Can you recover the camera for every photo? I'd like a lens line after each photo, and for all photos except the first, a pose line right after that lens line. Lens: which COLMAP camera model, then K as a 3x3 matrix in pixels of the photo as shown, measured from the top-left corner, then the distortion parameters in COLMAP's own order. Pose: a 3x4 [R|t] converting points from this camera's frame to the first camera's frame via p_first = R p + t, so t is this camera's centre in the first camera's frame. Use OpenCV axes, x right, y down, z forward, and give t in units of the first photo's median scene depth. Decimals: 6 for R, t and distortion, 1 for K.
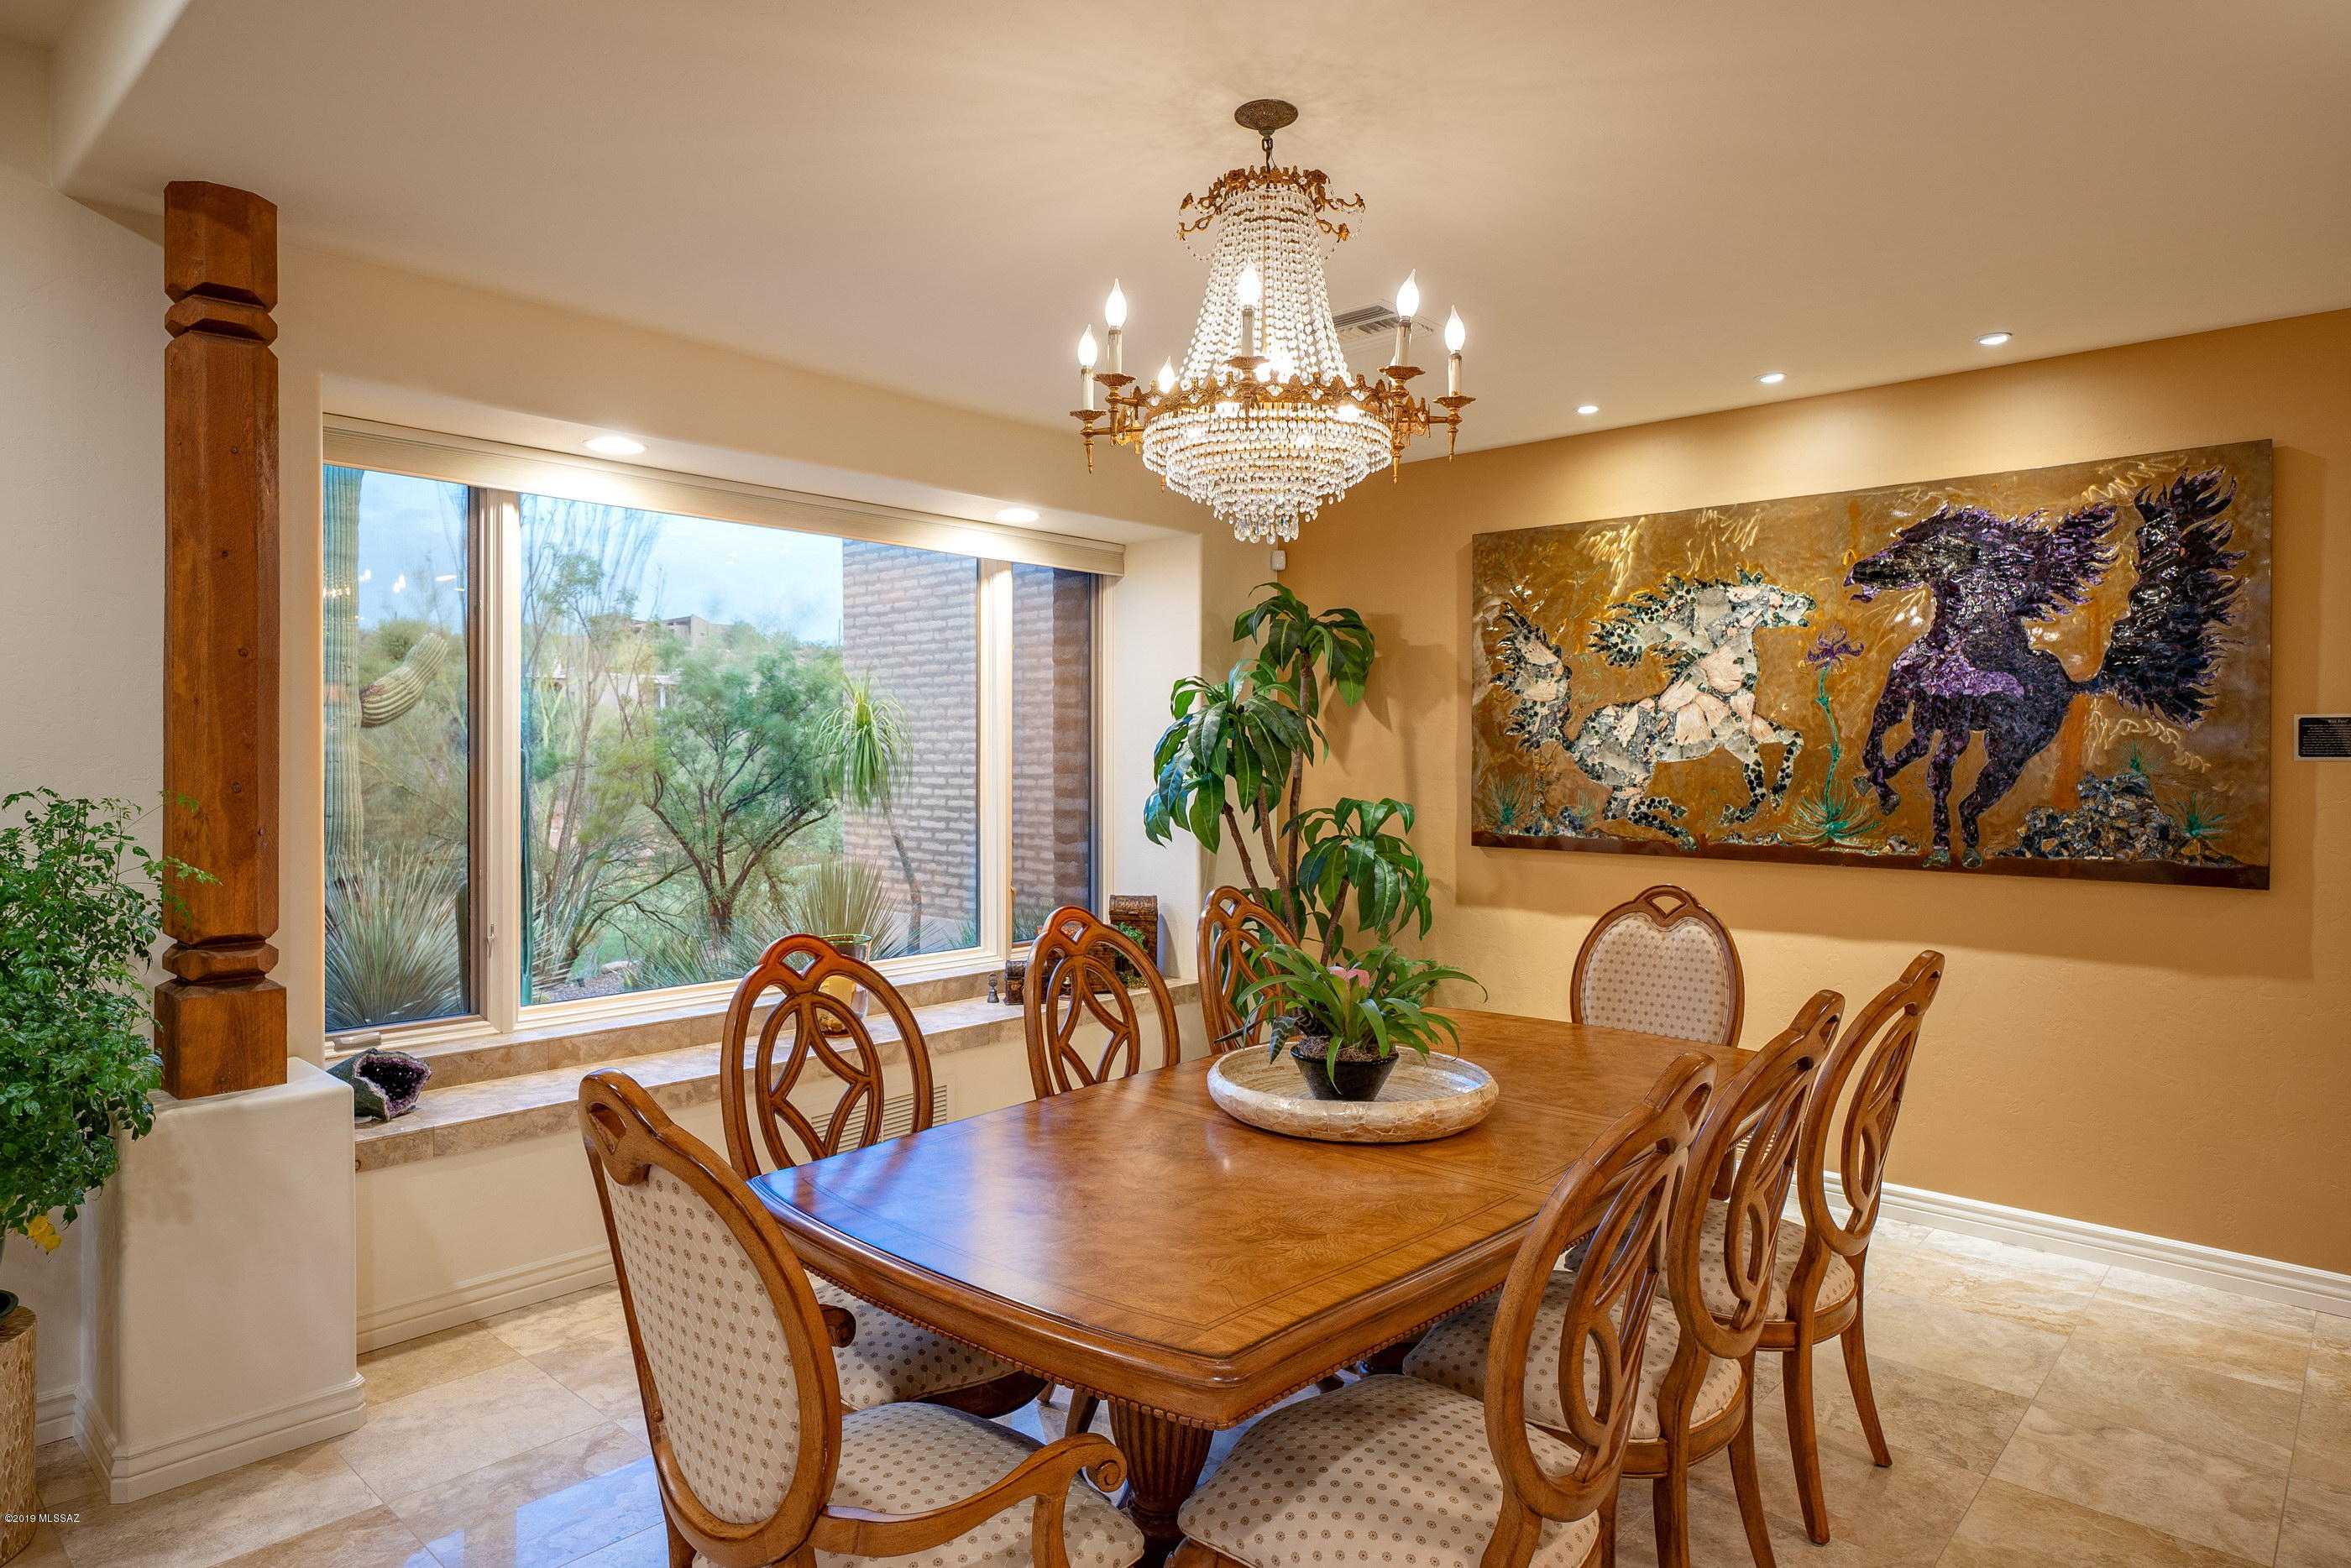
lens RADIAL K [[1310.2, 0, 1181.2], [0, 1310.2, 768.4], [0, 0, 1]] dist [0.000005, 0.001685]
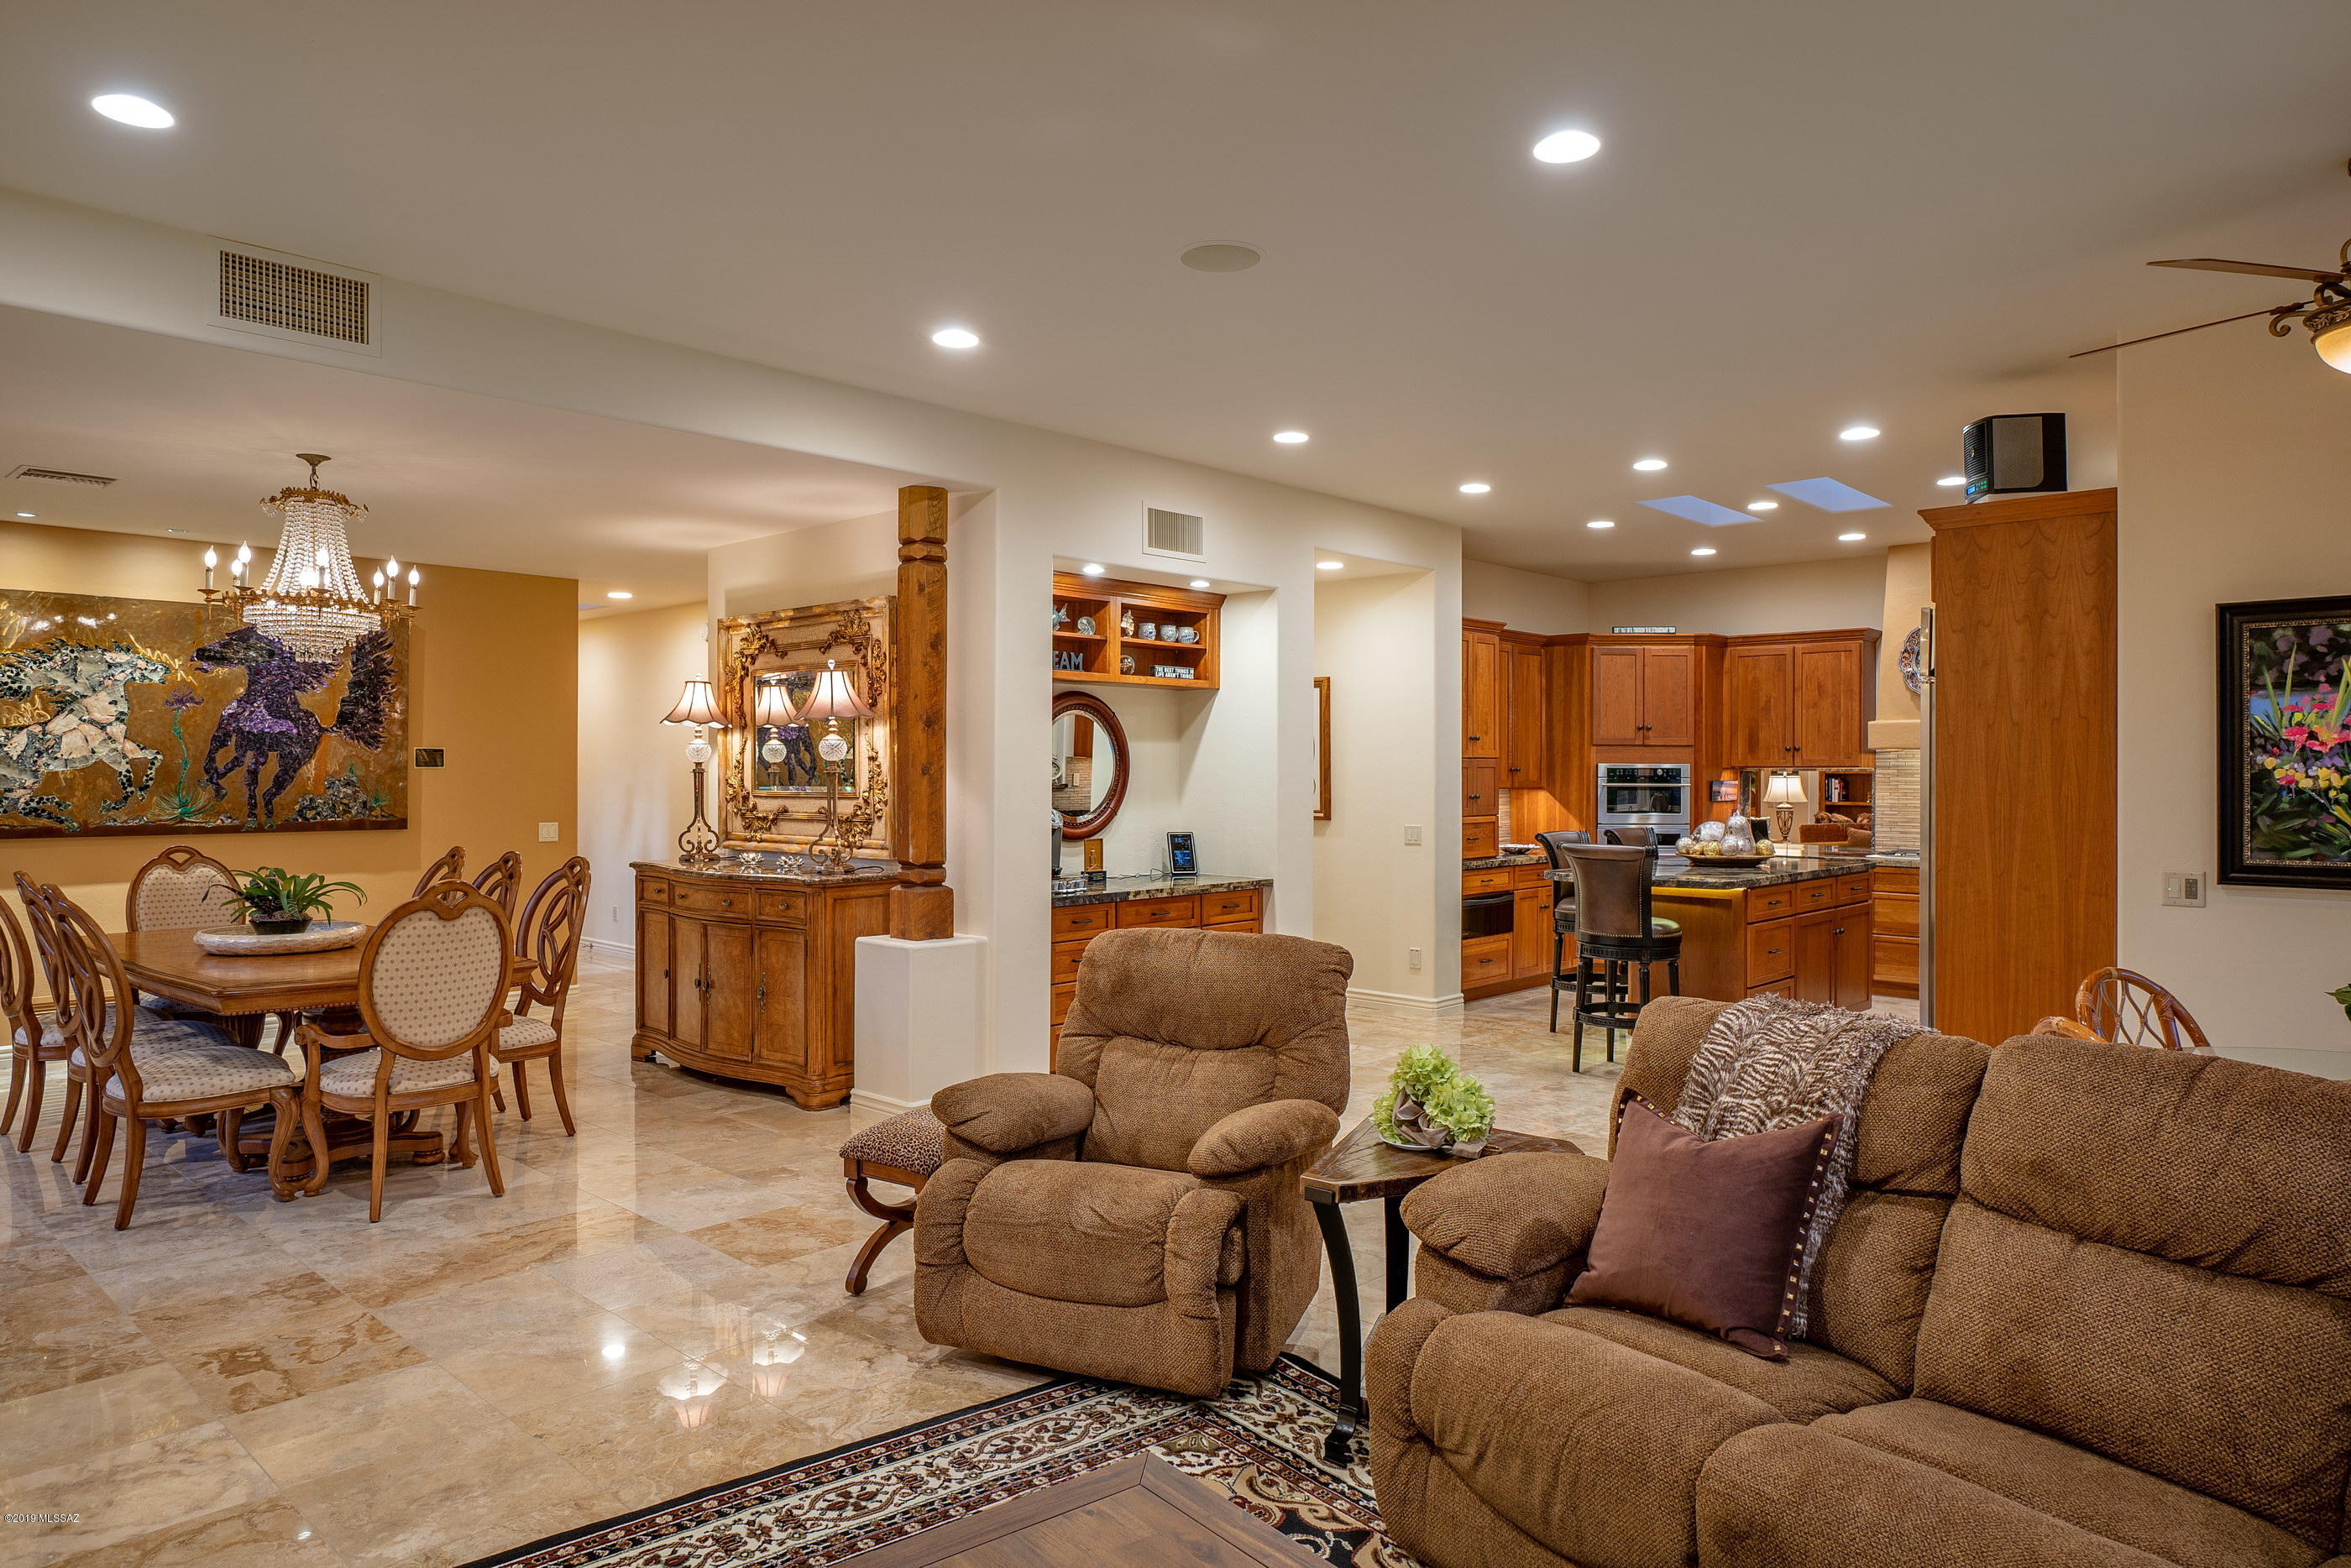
lens RADIAL K [[1431.8, 0, 1184.9], [0, 1431.8, 774.4], [0, 0, 1]] dist [-0.006044, 0.001783]
pose [[0.023539, -0.007754, 0.999693, -1.243403], [0.006337, 0.999951, 0.007607, -0.005189], [-0.999703, 0.006156, 0.023587, -0.270911]]
